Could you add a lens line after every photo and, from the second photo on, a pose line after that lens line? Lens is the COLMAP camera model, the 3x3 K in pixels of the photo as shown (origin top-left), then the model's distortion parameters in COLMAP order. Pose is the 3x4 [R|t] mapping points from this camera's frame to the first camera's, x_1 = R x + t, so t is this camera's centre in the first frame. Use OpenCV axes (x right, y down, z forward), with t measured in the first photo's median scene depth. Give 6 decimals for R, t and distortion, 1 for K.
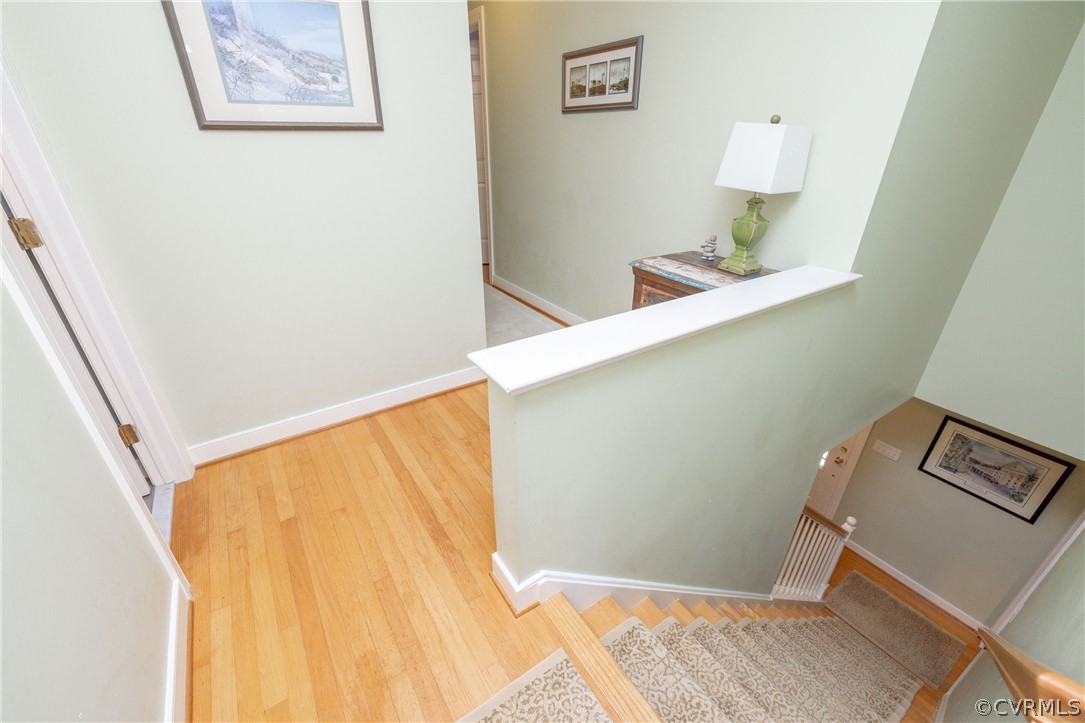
lens RADIAL K [[461.8, 0, 542.5], [0, 461.8, 387.0], [0, 0, 1]] dist [0.000972, -0.000101]
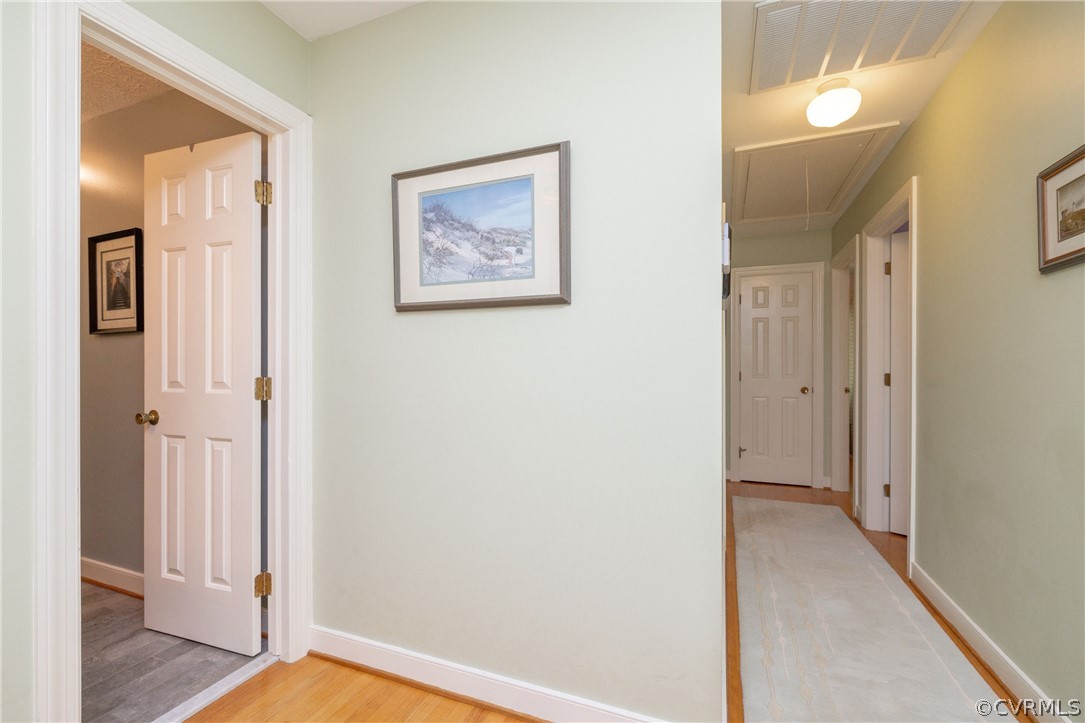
lens RADIAL K [[461.8, 0, 535.5], [0, 461.8, 368.0], [0, 0, 1]] dist [0.000972, -0.000101]
pose [[0.549809, -0.003461, -0.835283, 0.267662], [-0.408214, 0.871326, -0.272310, -0.278344], [0.728747, 0.490693, 0.477650, 0.751291]]
